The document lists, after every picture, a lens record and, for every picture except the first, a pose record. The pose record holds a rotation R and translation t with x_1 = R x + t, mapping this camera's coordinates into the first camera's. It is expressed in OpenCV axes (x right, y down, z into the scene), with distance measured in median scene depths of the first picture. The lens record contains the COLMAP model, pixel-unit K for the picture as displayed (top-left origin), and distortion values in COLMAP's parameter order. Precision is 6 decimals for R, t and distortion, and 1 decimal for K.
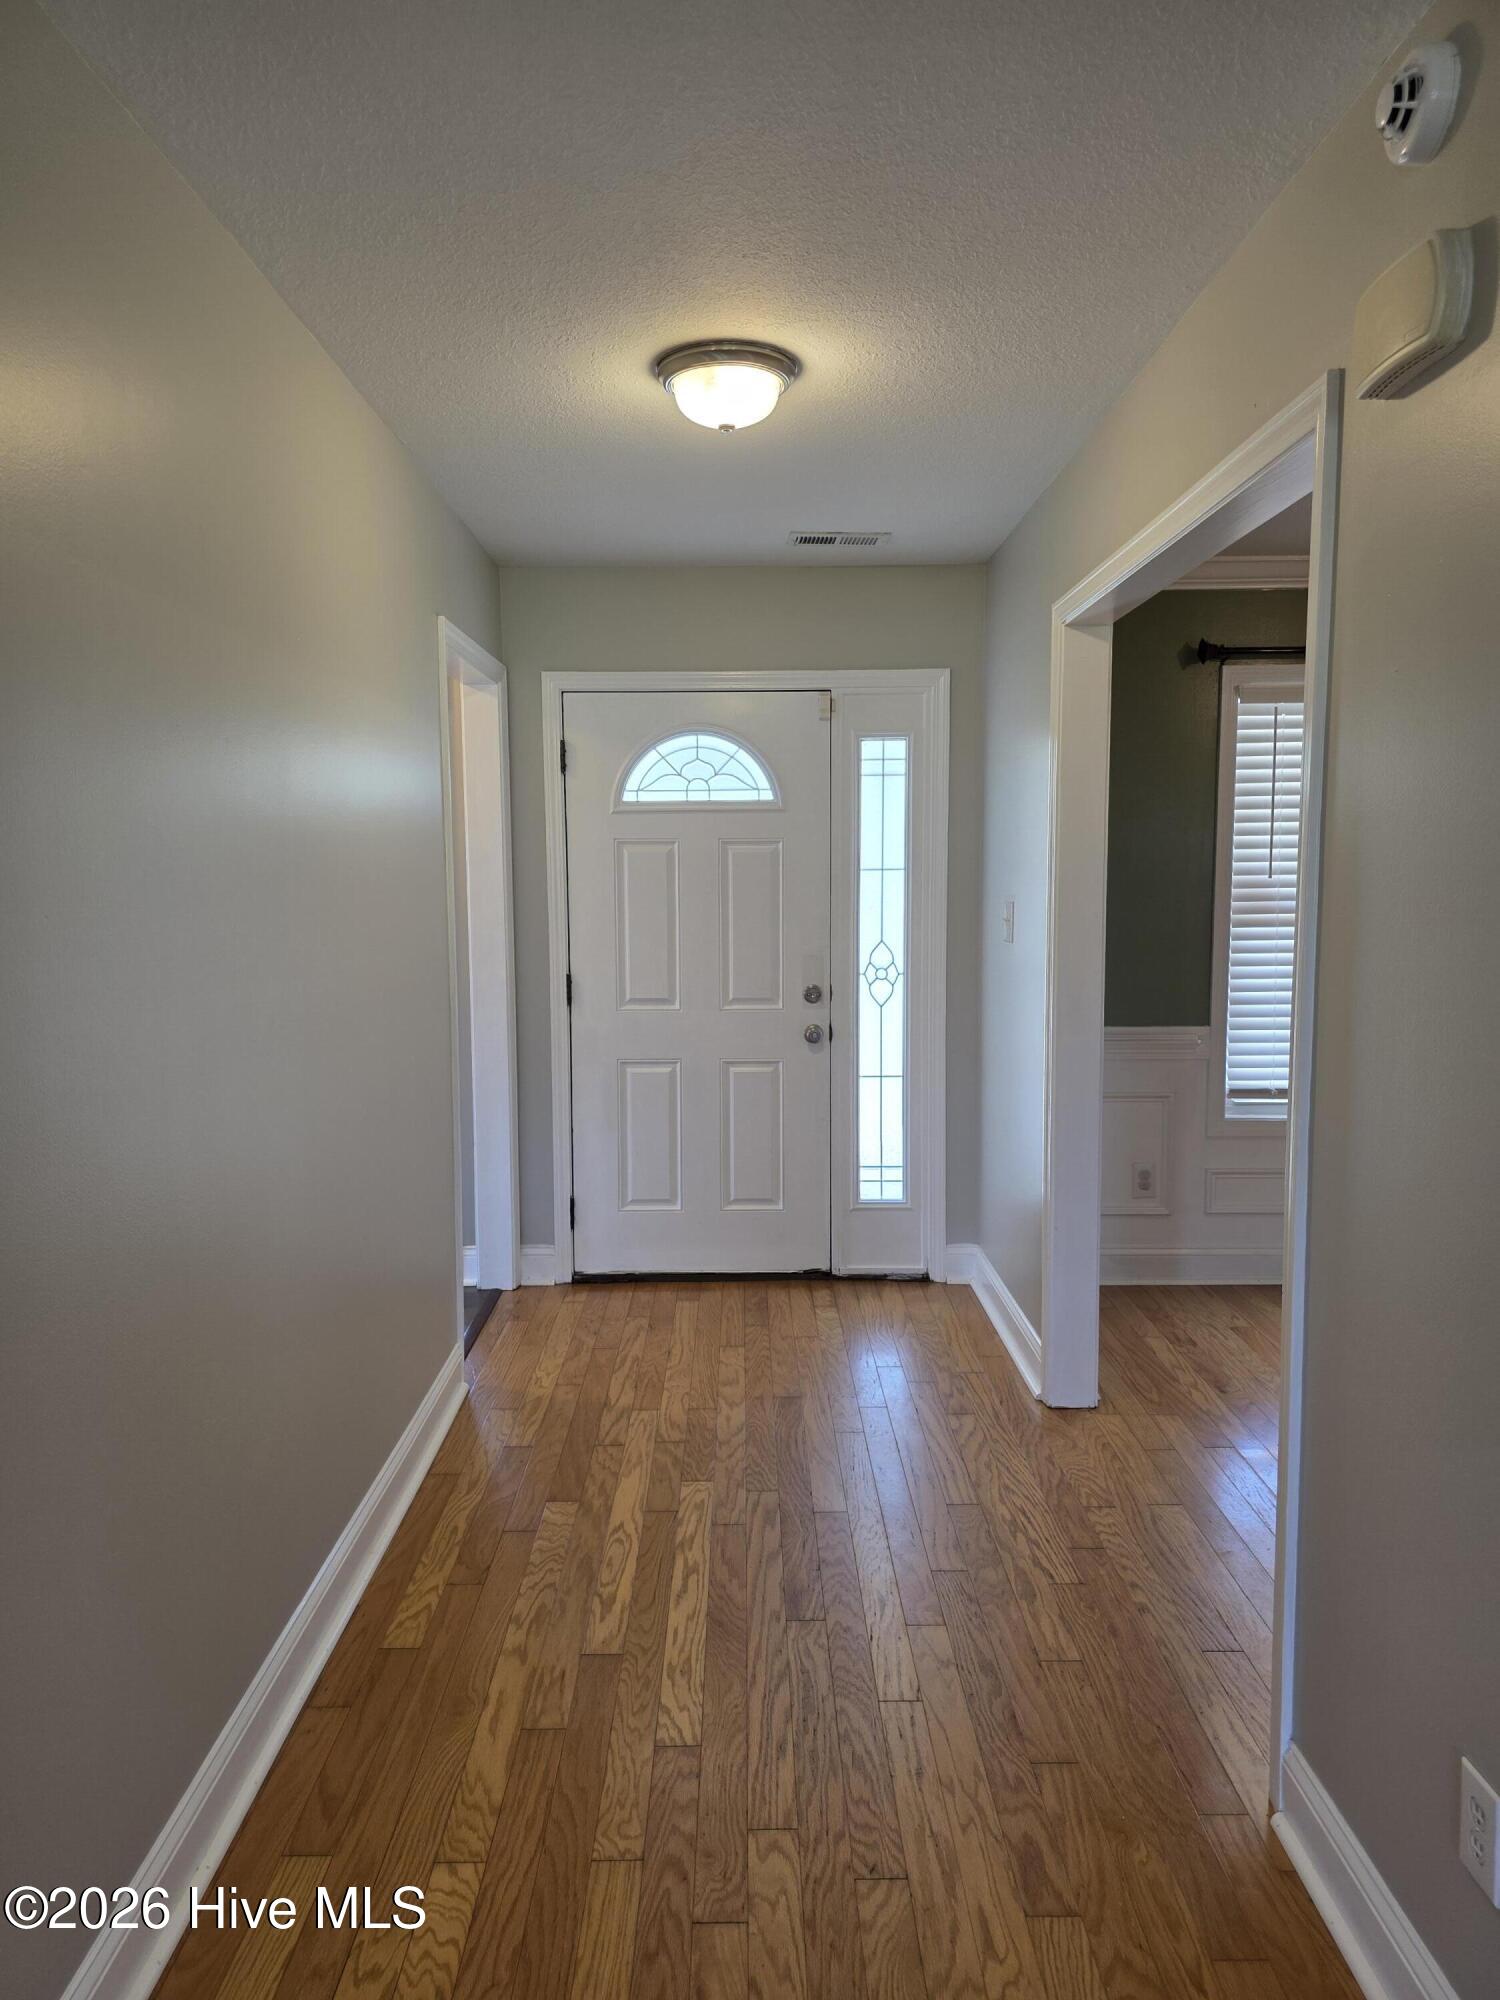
lens RADIAL K [[1350.4, 0, 750.0], [0, 1350.4, 1000.0], [0, 0, 1]] dist [0.064792, -0.066545]
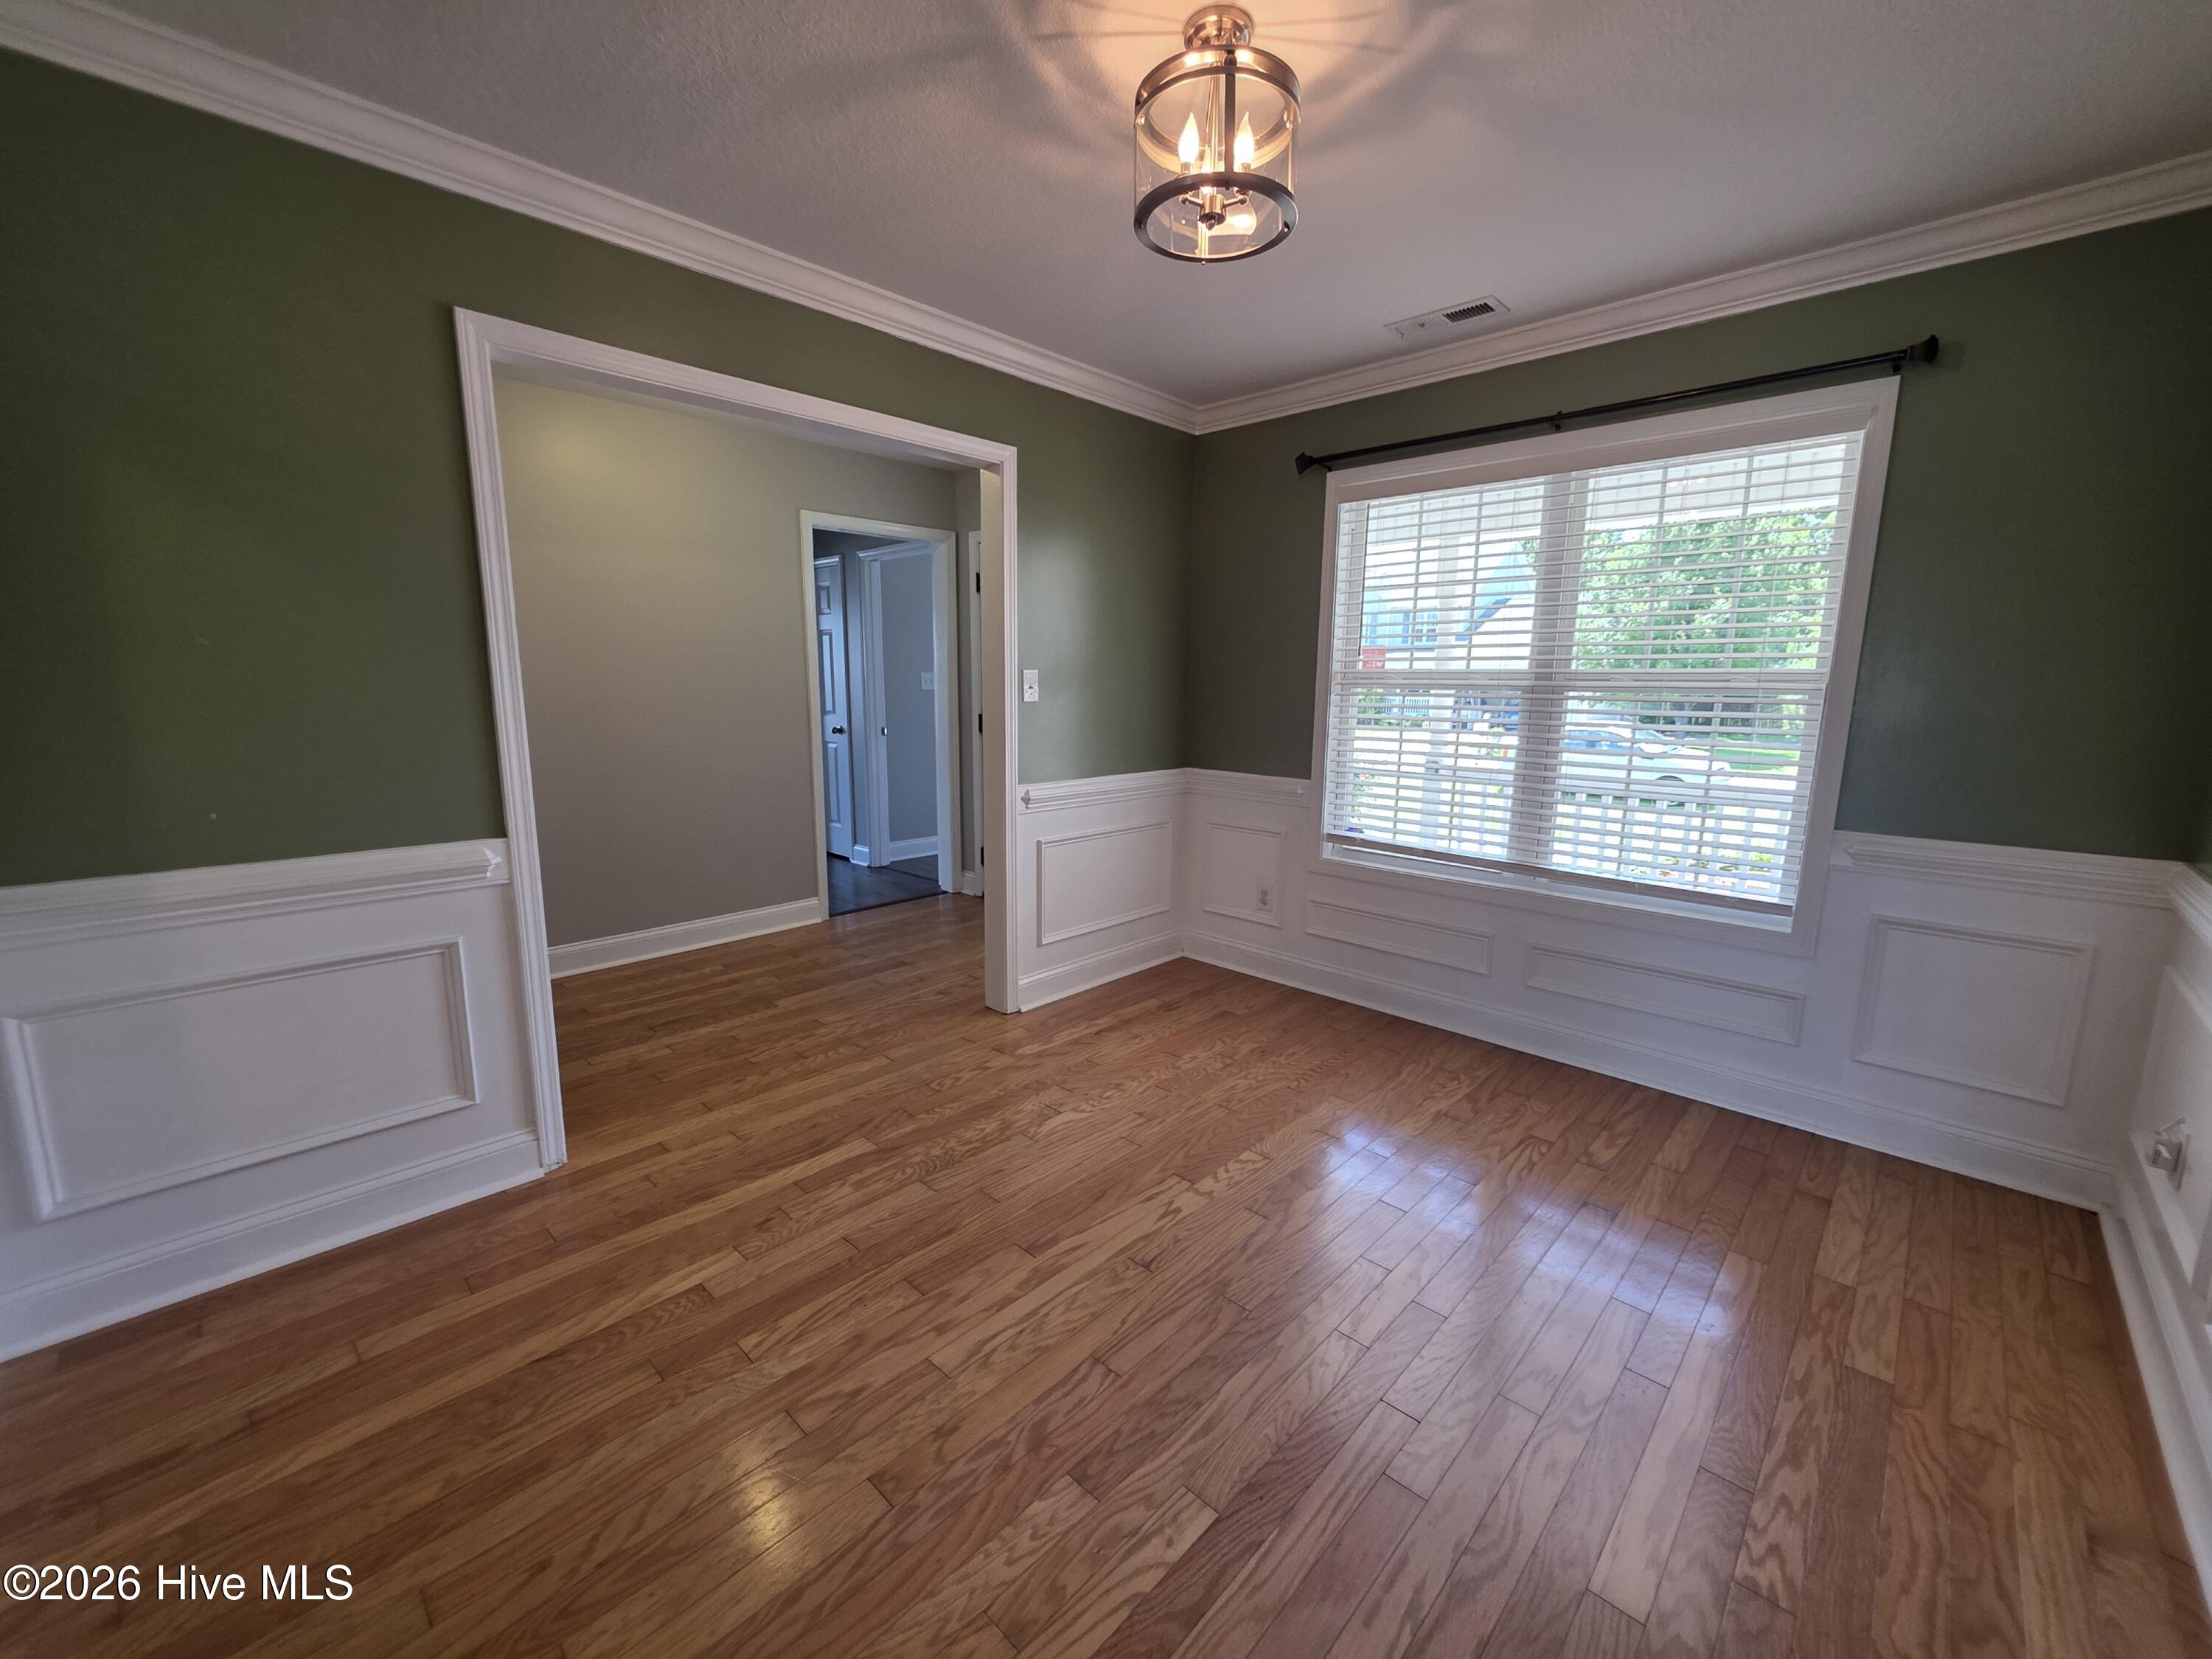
lens RADIAL K [[888.5, 0, 1108.5], [0, 888.5, 832.6], [0, 0, 1]] dist [-0.000714, -0.000060]
pose [[0.729331, 0.132269, -0.671254, 0.913948], [-0.081034, 0.990928, 0.107214, -0.005517], [0.679346, -0.023800, 0.733432, 0.363851]]
